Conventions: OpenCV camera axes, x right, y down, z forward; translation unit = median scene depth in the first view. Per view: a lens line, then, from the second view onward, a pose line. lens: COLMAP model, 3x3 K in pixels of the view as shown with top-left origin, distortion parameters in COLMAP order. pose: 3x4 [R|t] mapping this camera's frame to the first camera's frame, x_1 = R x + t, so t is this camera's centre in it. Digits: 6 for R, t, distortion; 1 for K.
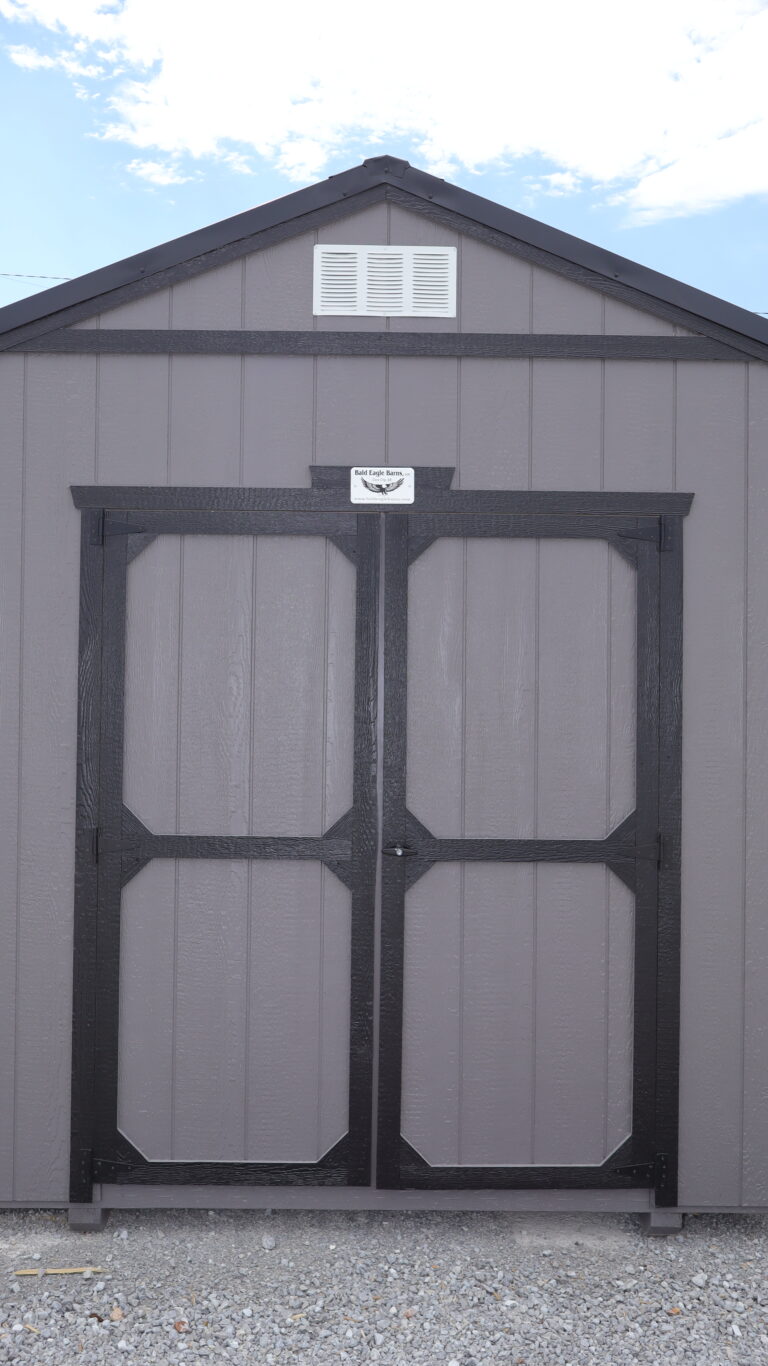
lens RADIAL K [[1181.2, 0, 389.4], [0, 1181.2, 684.7], [0, 0, 1]] dist [-0.028333, 0.027958]
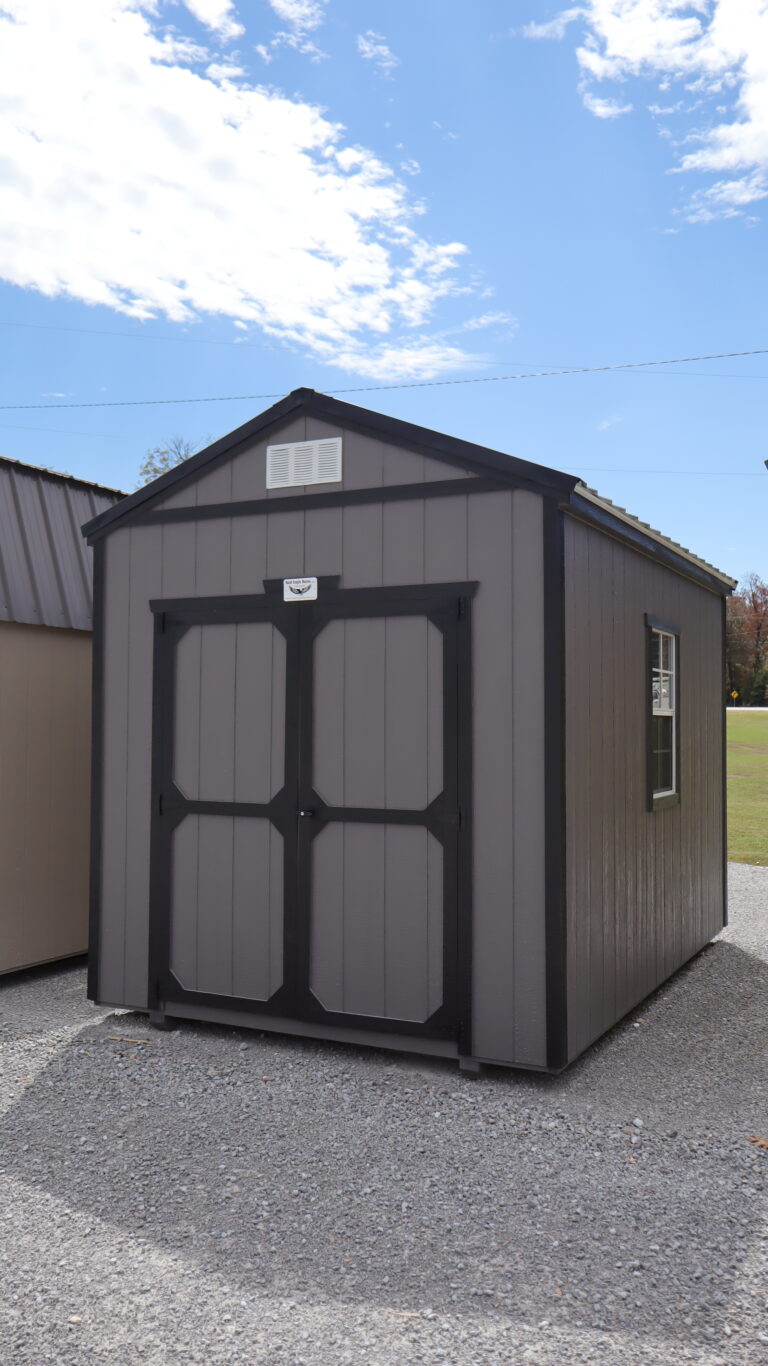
lens RADIAL K [[1181.2, 0, 376.6], [0, 1181.2, 692.5], [0, 0, 1]] dist [-0.028333, 0.027958]
pose [[0.882901, -0.020875, -0.469094, 0.849511], [0.010593, 0.999643, -0.024549, 0.015560], [0.469439, 0.016705, 0.882807, -0.391660]]
